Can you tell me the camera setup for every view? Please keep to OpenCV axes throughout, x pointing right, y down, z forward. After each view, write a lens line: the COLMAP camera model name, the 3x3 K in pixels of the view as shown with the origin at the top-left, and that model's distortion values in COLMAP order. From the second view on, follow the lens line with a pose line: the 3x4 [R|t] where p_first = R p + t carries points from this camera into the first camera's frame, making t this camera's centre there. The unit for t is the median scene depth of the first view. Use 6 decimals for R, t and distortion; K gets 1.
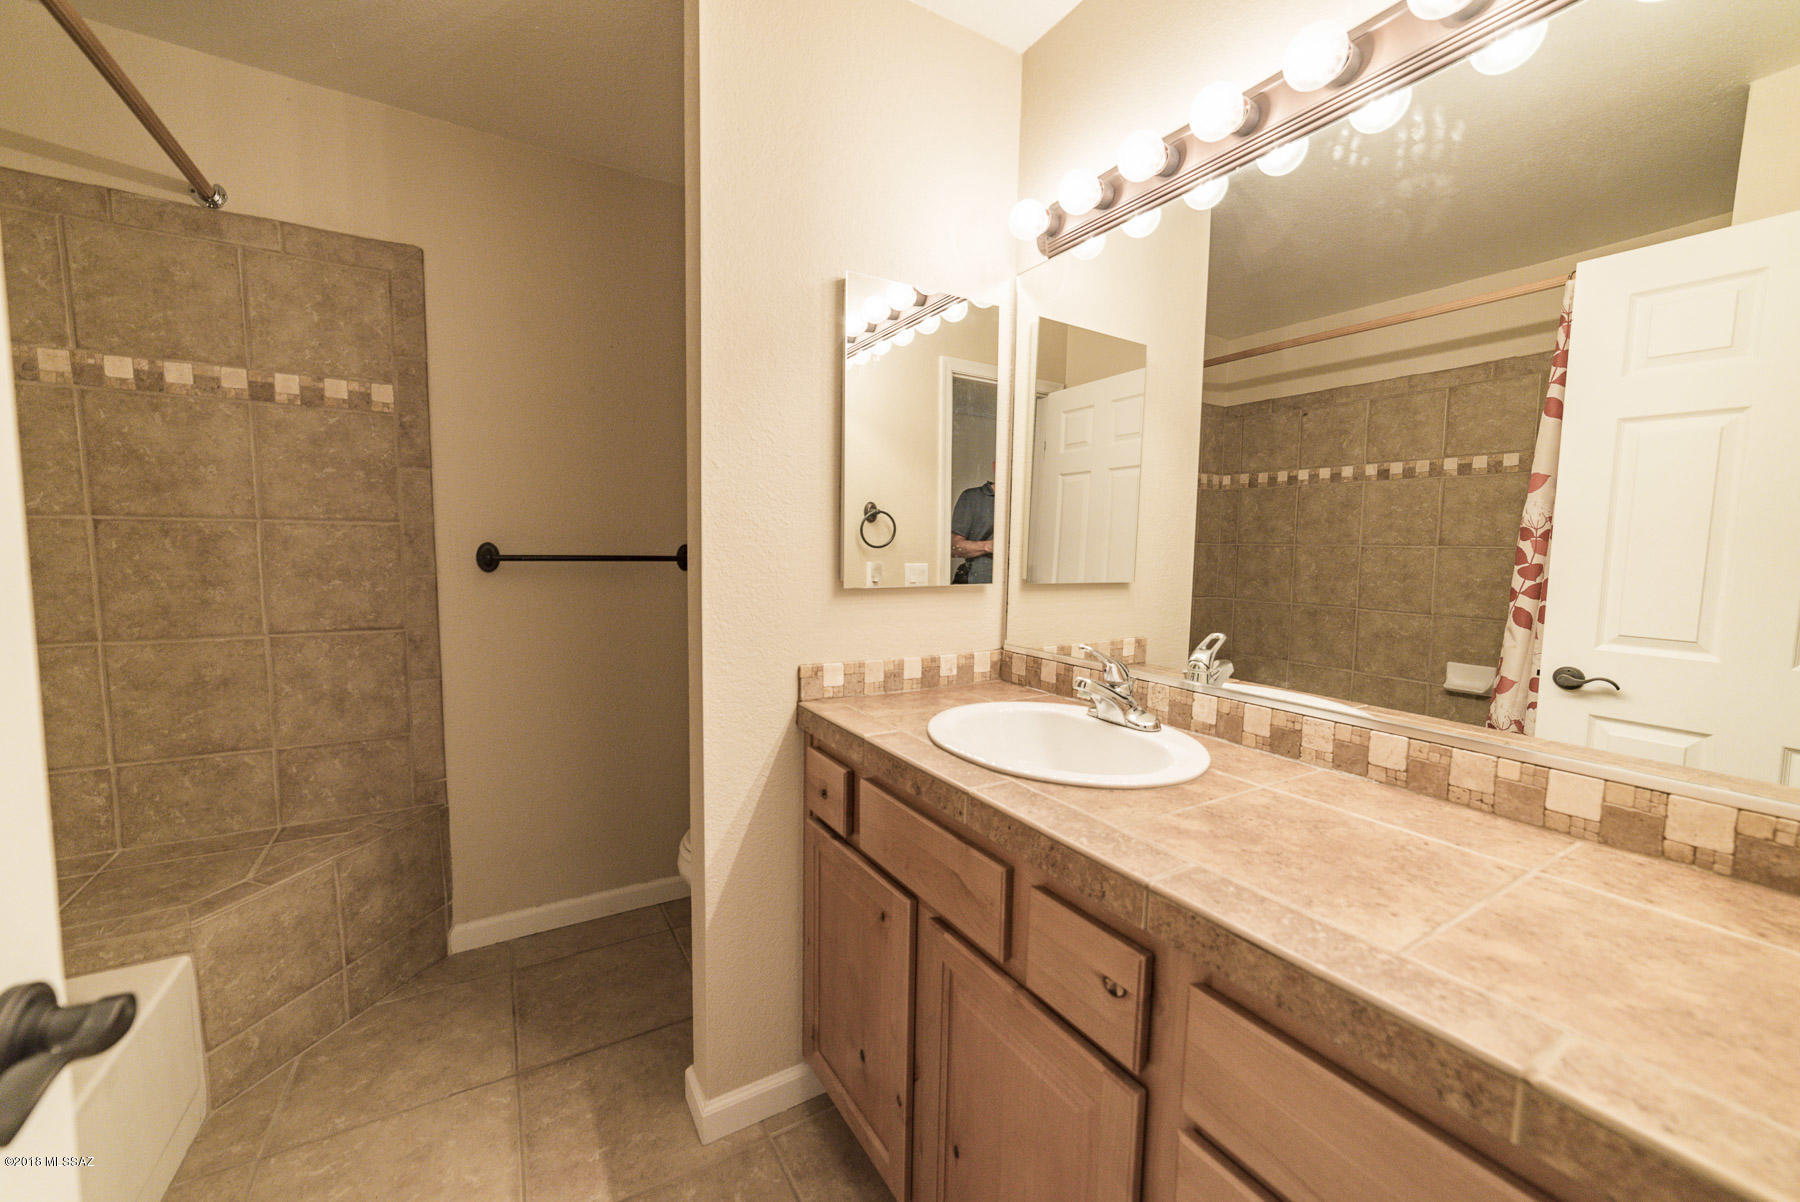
lens RADIAL K [[694.0, 0, 897.4], [0, 694.0, 604.0], [0, 0, 1]] dist [-0.017932, 0.005645]
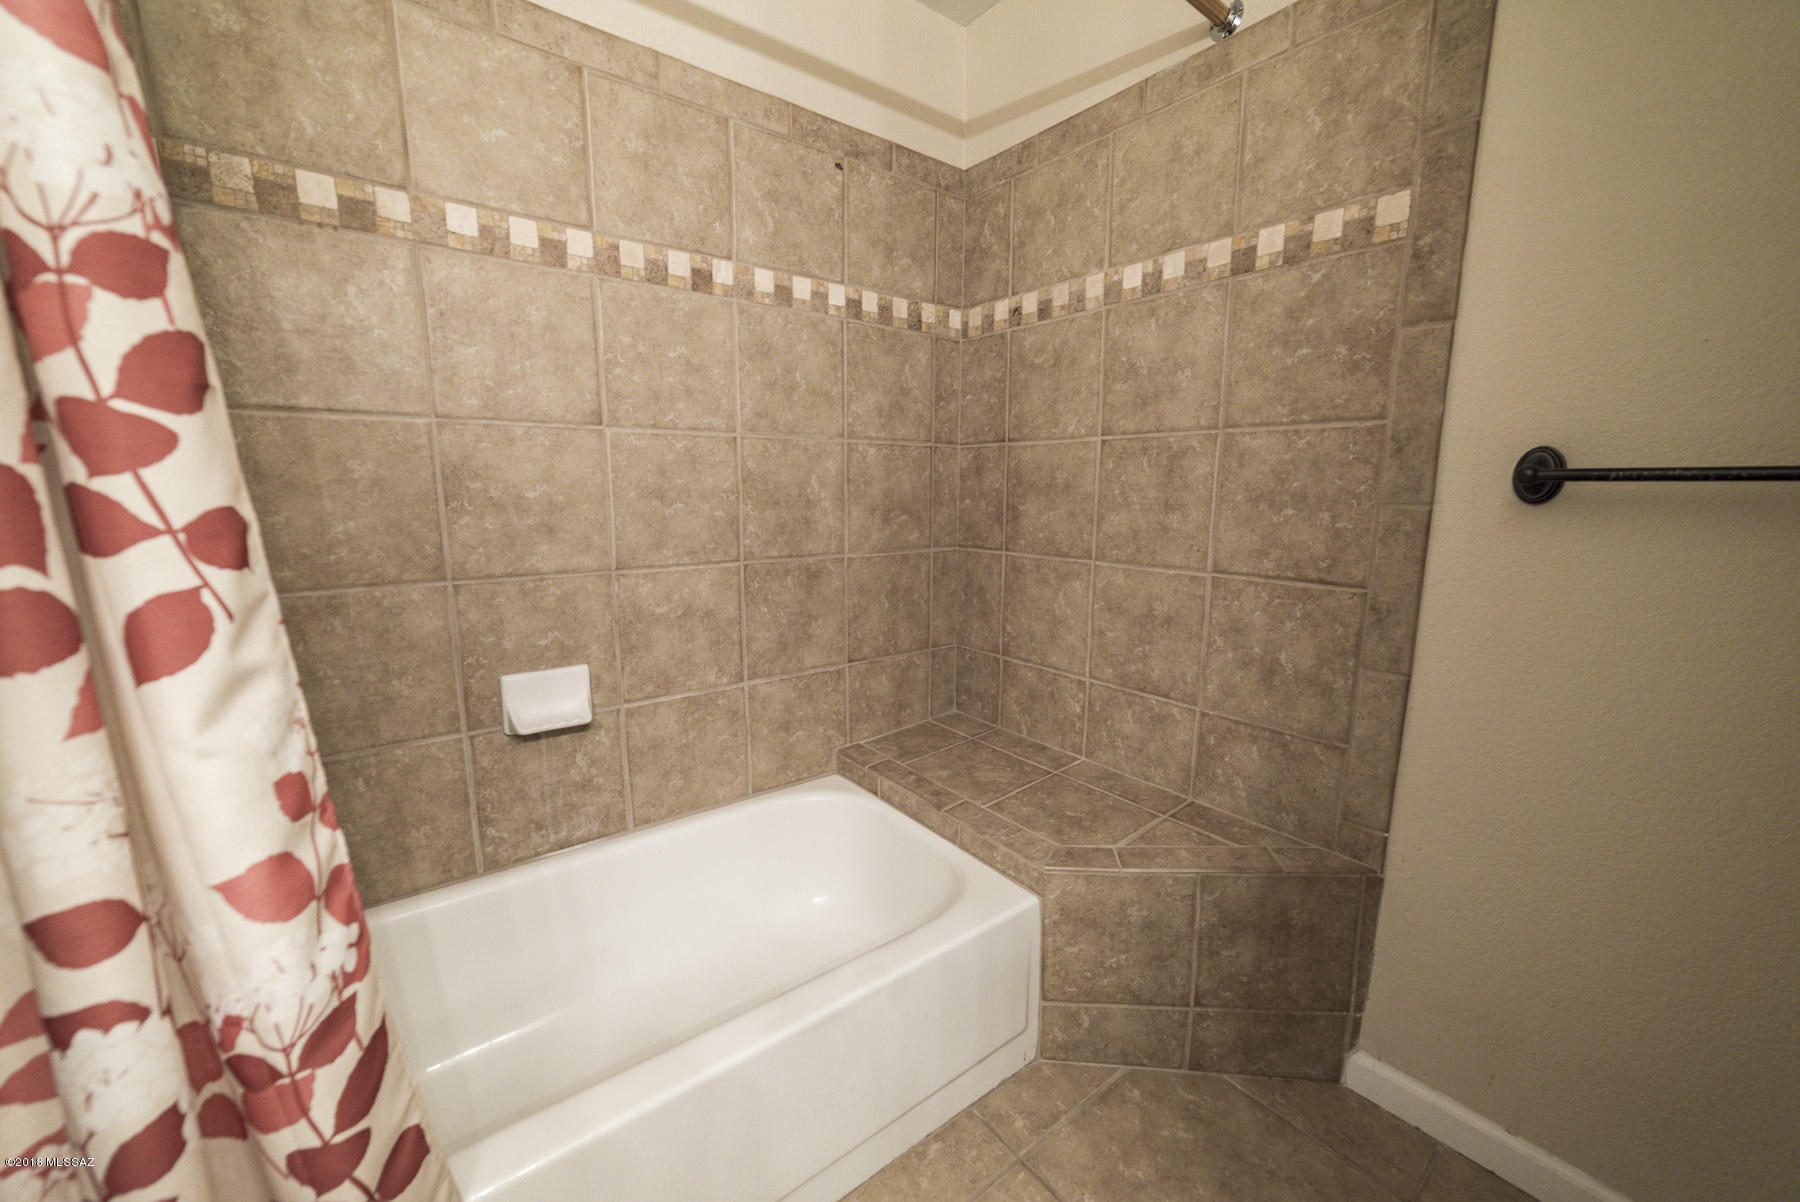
lens RADIAL K [[694.0, 0, 895.1], [0, 694.0, 603.9], [0, 0, 1]] dist [-0.017932, 0.005645]
pose [[0.127148, 0.157446, -0.979308, -0.148545], [-0.081917, 0.985615, 0.147824, -0.009829], [0.988495, 0.061427, 0.138216, 0.510868]]
